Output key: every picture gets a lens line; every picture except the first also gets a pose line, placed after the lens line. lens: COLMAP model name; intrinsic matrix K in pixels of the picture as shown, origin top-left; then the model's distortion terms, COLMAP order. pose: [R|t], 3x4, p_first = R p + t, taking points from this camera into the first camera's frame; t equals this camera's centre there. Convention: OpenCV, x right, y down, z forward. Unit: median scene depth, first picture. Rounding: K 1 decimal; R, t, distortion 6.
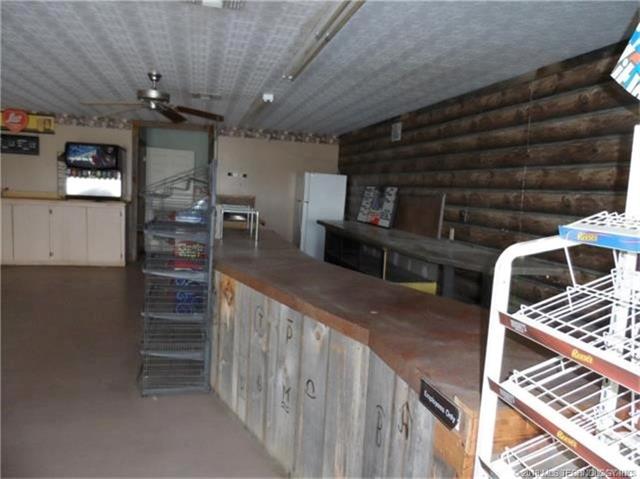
lens RADIAL K [[486.0, 0, 326.1], [0, 486.0, 236.6], [0, 0, 1]] dist [-0.009307, 0.008140]
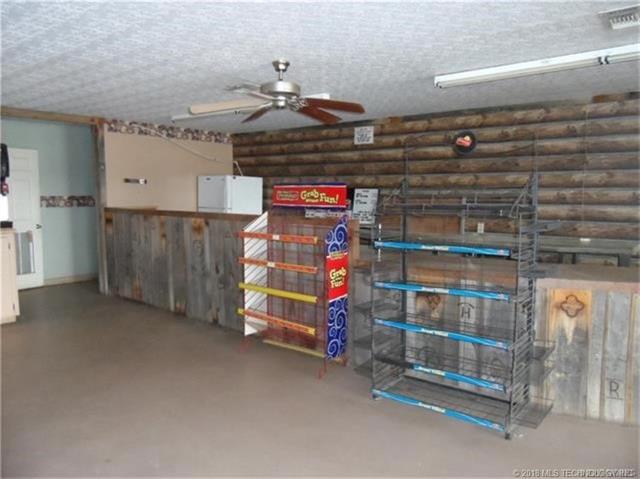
lens RADIAL K [[486.0, 0, 319.2], [0, 486.0, 244.1], [0, 0, 1]] dist [-0.009307, 0.008140]
pose [[0.792626, -0.114536, 0.598853, -0.510129], [0.096901, 0.993377, 0.061738, -0.051772], [-0.601958, 0.009095, 0.798476, 0.209505]]
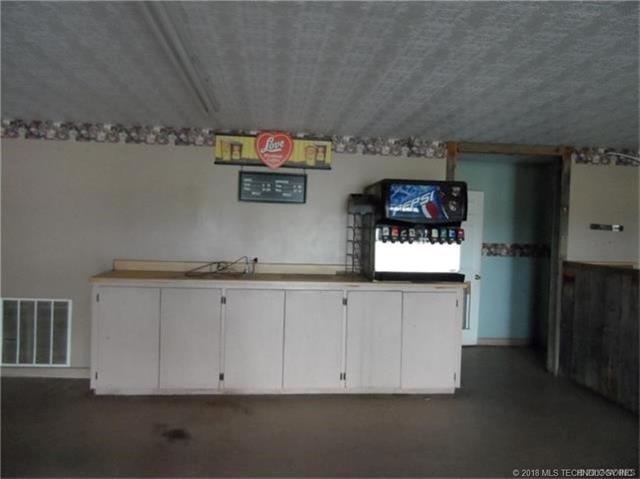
lens RADIAL K [[486.0, 0, 323.3], [0, 486.0, 257.0], [0, 0, 1]] dist [-0.009307, 0.008140]
pose [[0.991534, -0.019744, -0.128334, -0.529669], [0.013492, 0.998688, -0.049407, -0.078070], [0.129141, 0.047257, 0.990500, 0.434214]]
